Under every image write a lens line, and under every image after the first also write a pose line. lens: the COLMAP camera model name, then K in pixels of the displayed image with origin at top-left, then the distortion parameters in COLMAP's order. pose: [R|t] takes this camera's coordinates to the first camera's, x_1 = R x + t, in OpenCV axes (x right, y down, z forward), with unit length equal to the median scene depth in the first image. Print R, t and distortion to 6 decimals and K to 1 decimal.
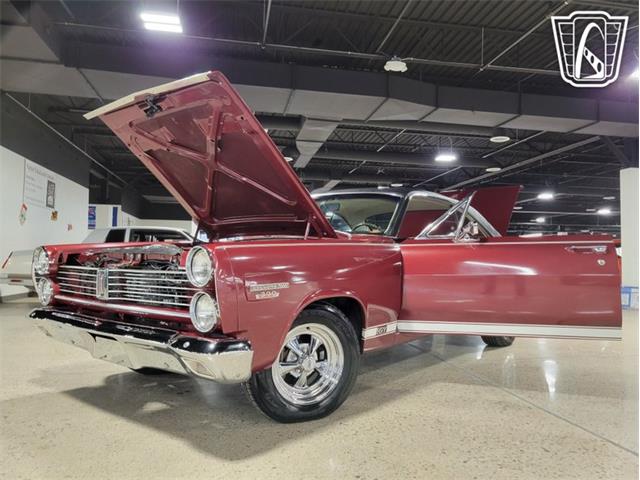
lens RADIAL K [[479.3, 0, 320.6], [0, 479.3, 245.2], [0, 0, 1]] dist [0.055033, -0.033903]
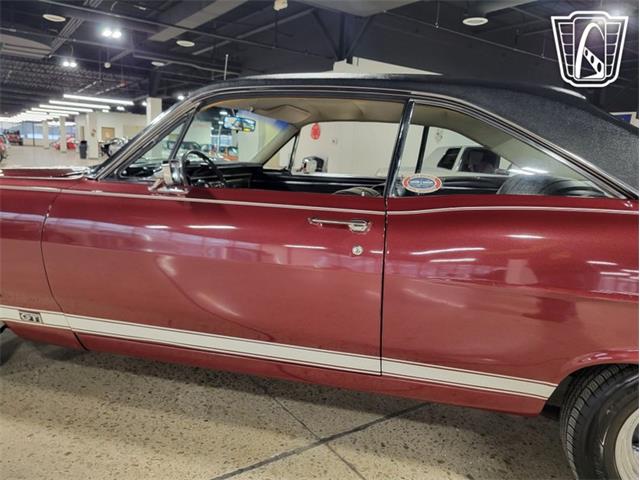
lens RADIAL K [[479.3, 0, 309.9], [0, 479.3, 234.8], [0, 0, 1]] dist [0.055033, -0.033903]
pose [[0.391322, 0.163853, -0.905549, 0.324896], [-0.017961, 0.985194, 0.170503, -0.021527], [0.920079, -0.050457, 0.388471, 0.409638]]
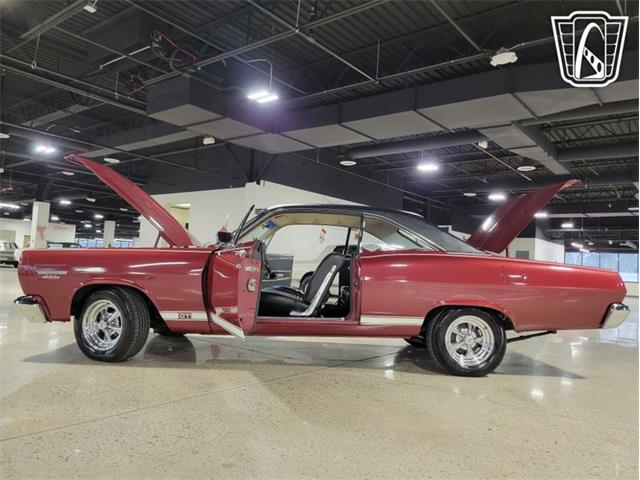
lens RADIAL K [[479.3, 0, 315.8], [0, 479.3, 229.0], [0, 0, 1]] dist [0.055033, -0.033903]
pose [[0.641429, -0.038668, -0.766207, 0.517679], [-0.018295, 0.997674, -0.065665, 0.006554], [0.766964, 0.056137, 0.639230, 0.153198]]
